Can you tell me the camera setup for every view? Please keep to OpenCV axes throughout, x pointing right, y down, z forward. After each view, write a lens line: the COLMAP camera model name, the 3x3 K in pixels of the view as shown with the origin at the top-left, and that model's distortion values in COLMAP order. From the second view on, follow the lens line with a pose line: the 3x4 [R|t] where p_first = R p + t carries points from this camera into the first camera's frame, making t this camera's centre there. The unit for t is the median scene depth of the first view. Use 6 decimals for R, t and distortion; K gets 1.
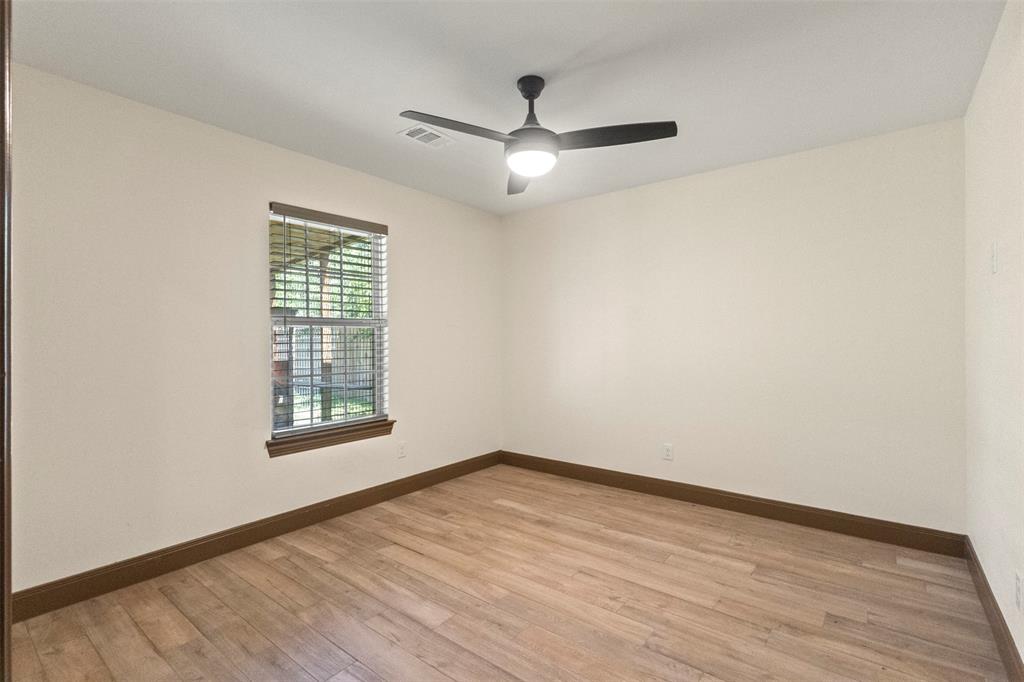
lens RADIAL K [[472.4, 0, 509.4], [0, 472.4, 335.5], [0, 0, 1]] dist [-0.003191, 0.003634]
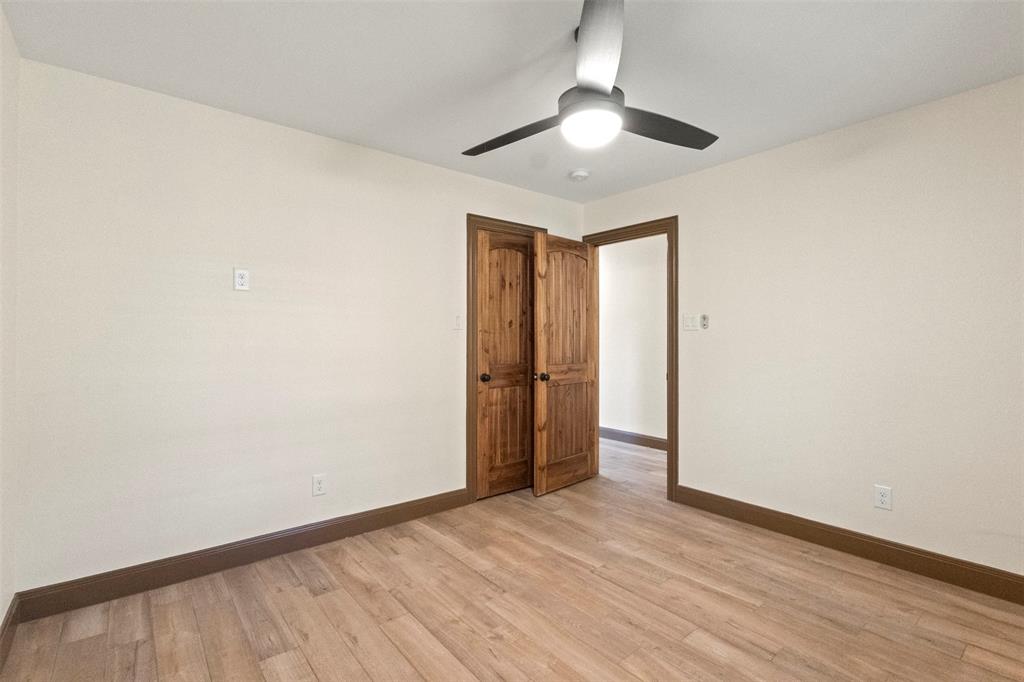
lens RADIAL K [[472.4, 0, 512.6], [0, 472.4, 336.9], [0, 0, 1]] dist [-0.003191, 0.003634]
pose [[-0.977100, 0.005612, 0.212706, 0.006615], [0.002113, 0.999859, -0.016674, 0.020431], [-0.212769, -0.015843, -0.976974, 1.963751]]
